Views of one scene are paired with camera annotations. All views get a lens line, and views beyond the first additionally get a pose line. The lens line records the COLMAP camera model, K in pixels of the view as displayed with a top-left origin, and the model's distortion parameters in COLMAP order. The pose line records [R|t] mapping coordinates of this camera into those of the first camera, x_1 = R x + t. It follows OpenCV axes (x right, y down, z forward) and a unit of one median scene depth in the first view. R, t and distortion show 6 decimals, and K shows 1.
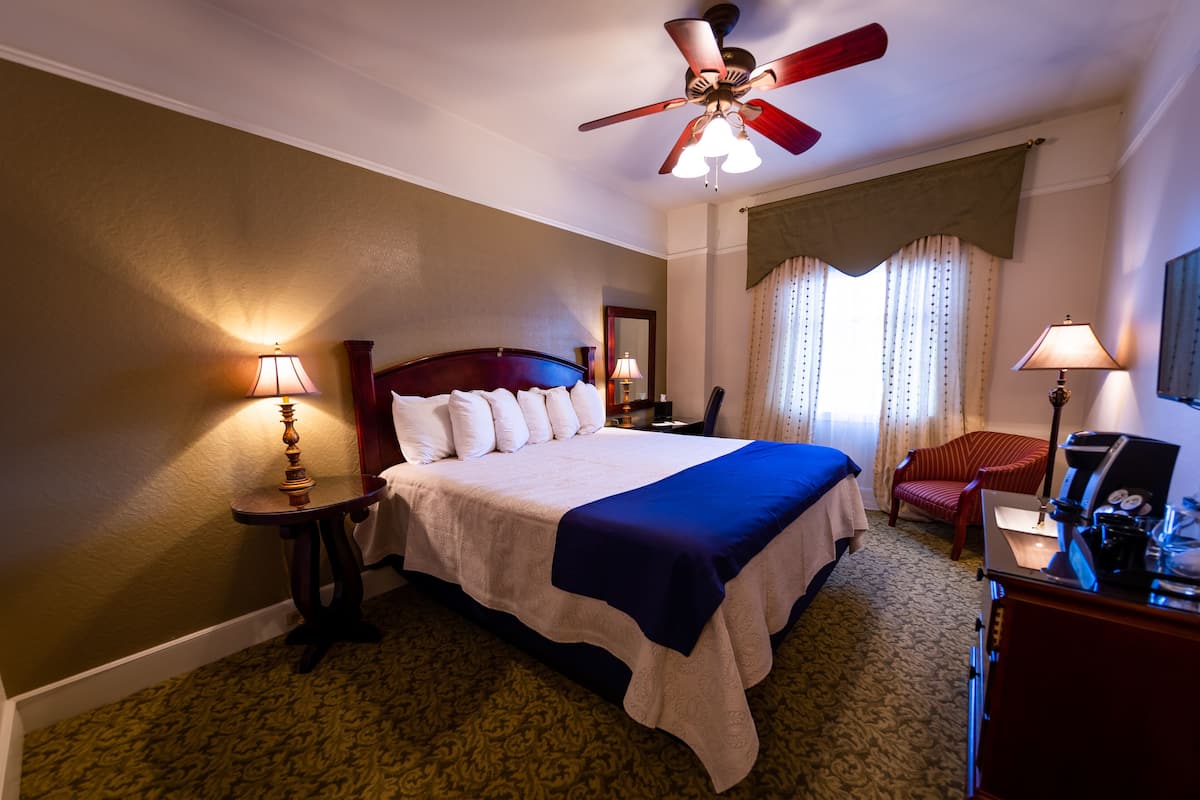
lens RADIAL K [[426.6, 0, 600.0], [0, 426.6, 400.0], [0, 0, 1]] dist [0.010918, -0.000042]
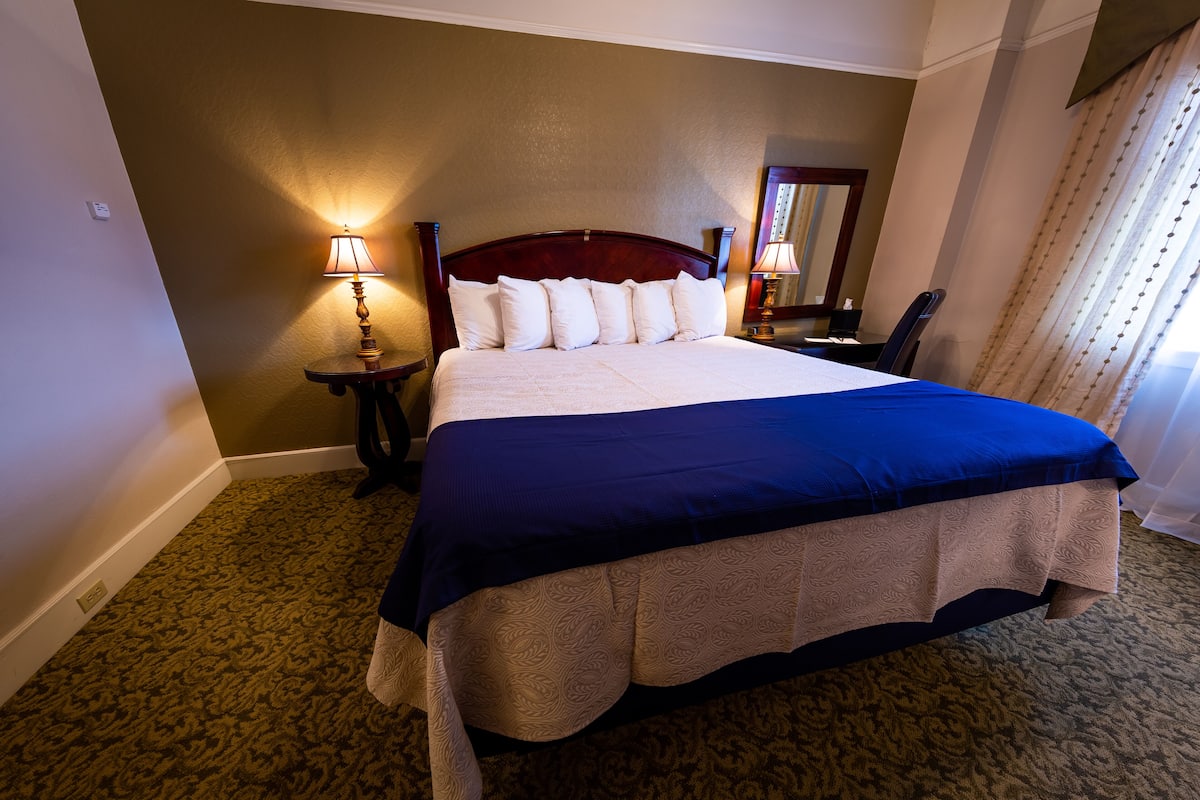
lens RADIAL K [[417.4, 0, 600.0], [0, 417.4, 400.0], [0, 0, 1]] dist [0.001479, -0.000061]
pose [[0.828152, 0.184373, -0.529312, 0.372723], [-0.056735, 0.967074, 0.248091, 0.000641], [0.557625, -0.175427, 0.811344, 0.330250]]
